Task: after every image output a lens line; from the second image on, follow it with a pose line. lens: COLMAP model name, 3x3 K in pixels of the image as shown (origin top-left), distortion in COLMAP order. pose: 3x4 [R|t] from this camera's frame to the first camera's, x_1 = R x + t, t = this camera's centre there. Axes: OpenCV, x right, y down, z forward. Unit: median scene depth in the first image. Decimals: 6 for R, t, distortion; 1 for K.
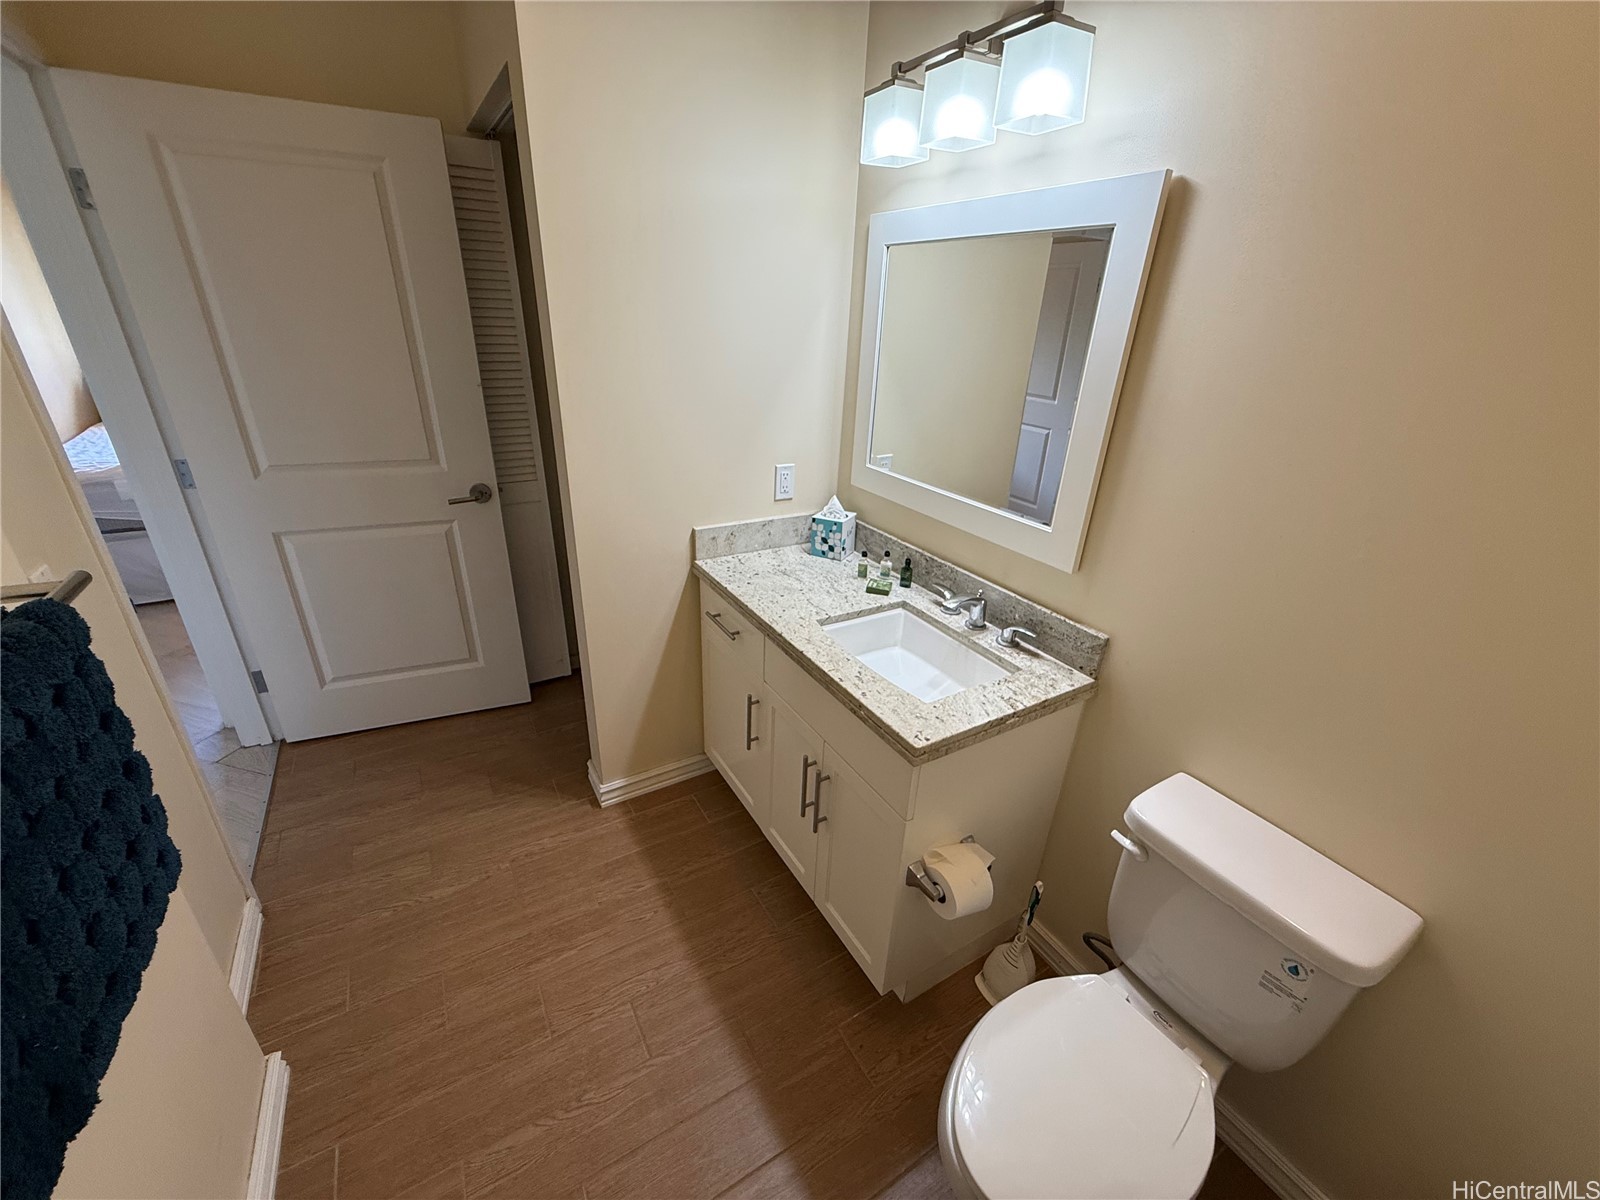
lens RADIAL K [[645.1, 0, 800.0], [0, 645.1, 600.0], [0, 0, 1]] dist [-0.000887, 0.000049]
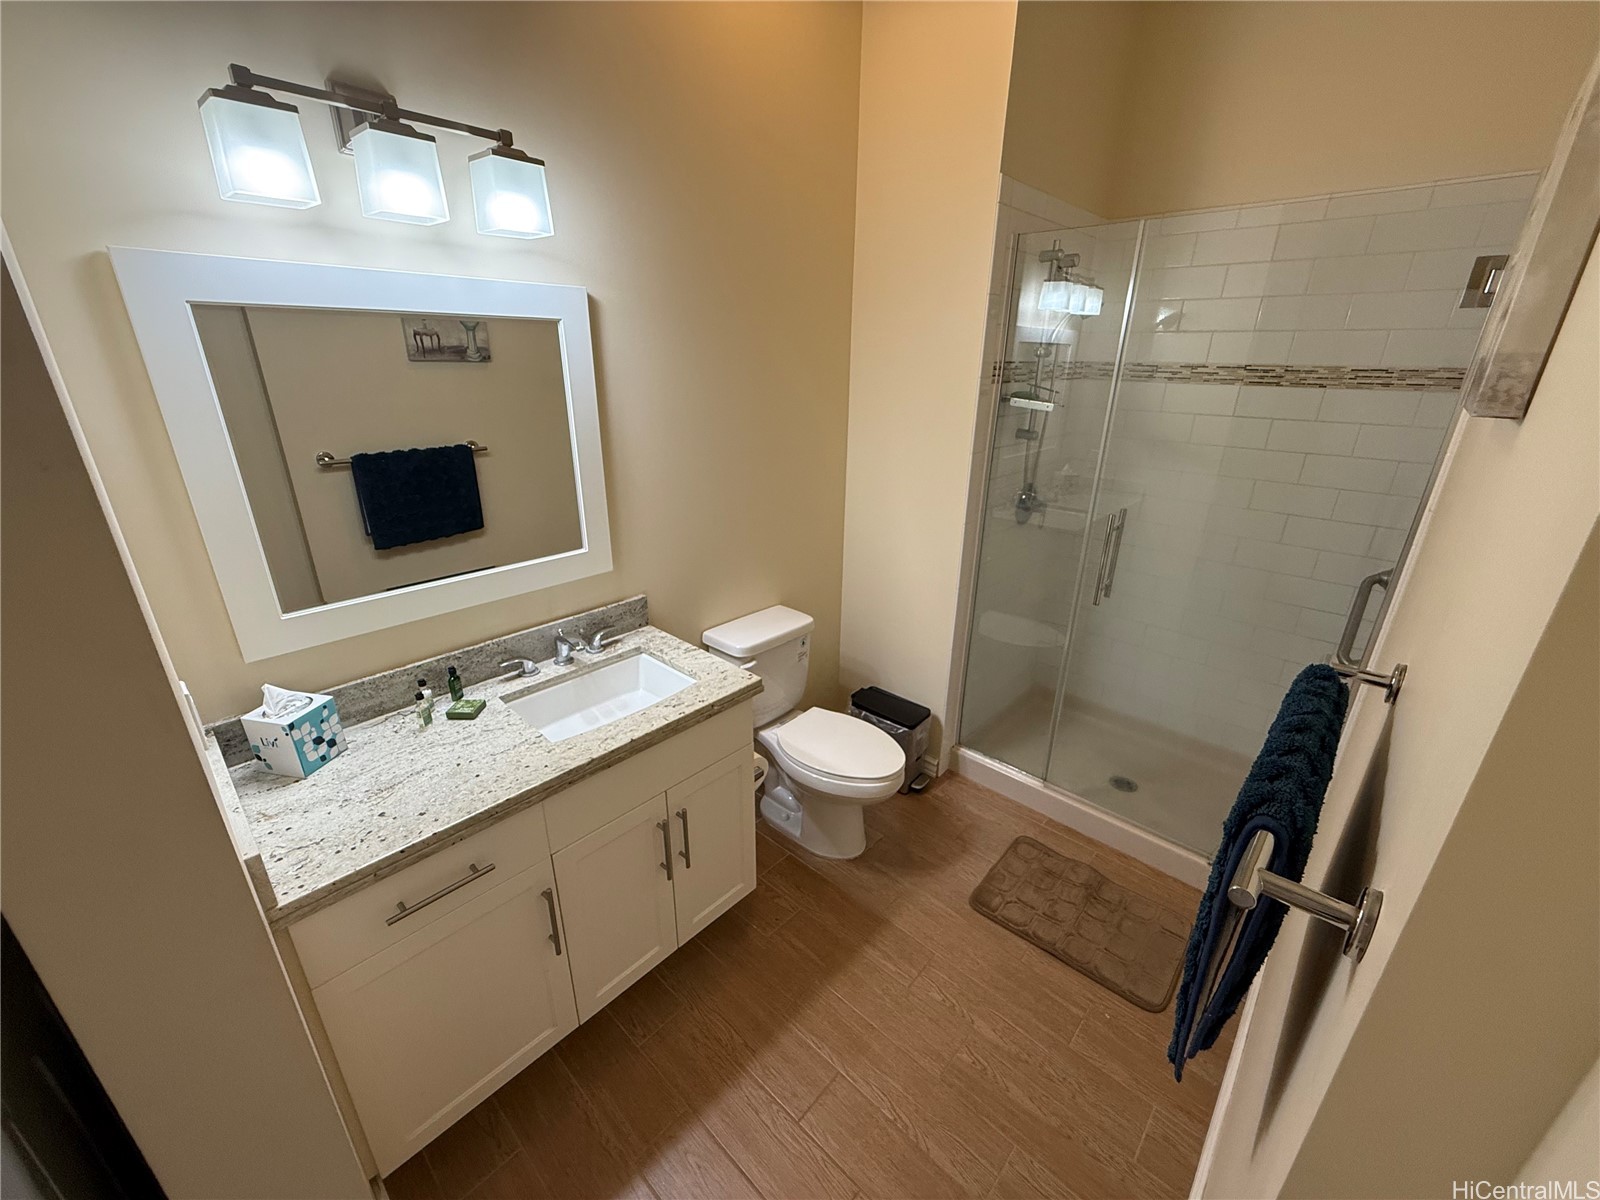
lens RADIAL K [[637.2, 0, 797.2], [0, 637.2, 601.6], [0, 0, 1]] dist [-0.001934, -0.000205]
pose [[-0.283951, -0.383303, 0.878892, -0.786326], [0.374356, 0.799555, 0.469649, -0.419849], [-0.882740, 0.462376, -0.083543, 0.727714]]
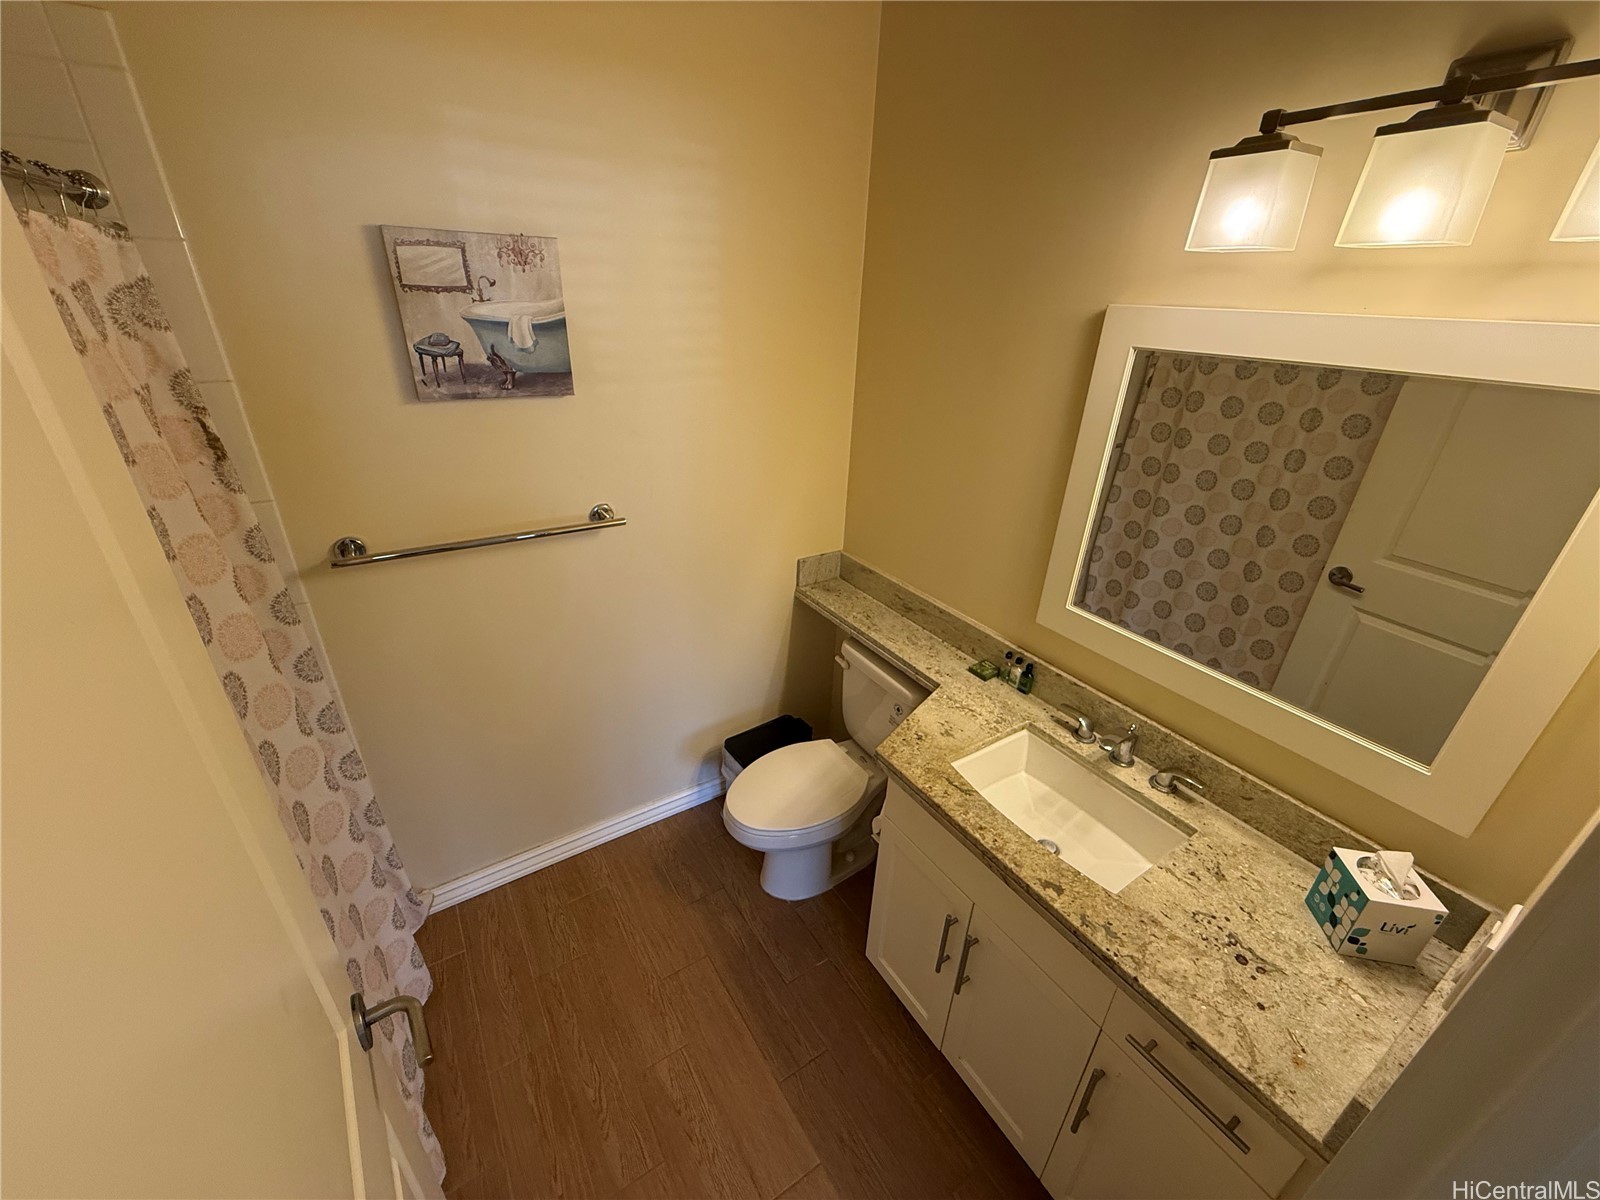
lens RADIAL K [[637.2, 0, 797.2], [0, 637.2, 601.6], [0, 0, 1]] dist [-0.001934, -0.000205]
pose [[0.999103, -0.006485, 0.041837, -0.232786], [0.005618, 0.999768, 0.020808, -0.216034], [-0.041962, -0.020554, 0.998908, 0.106176]]
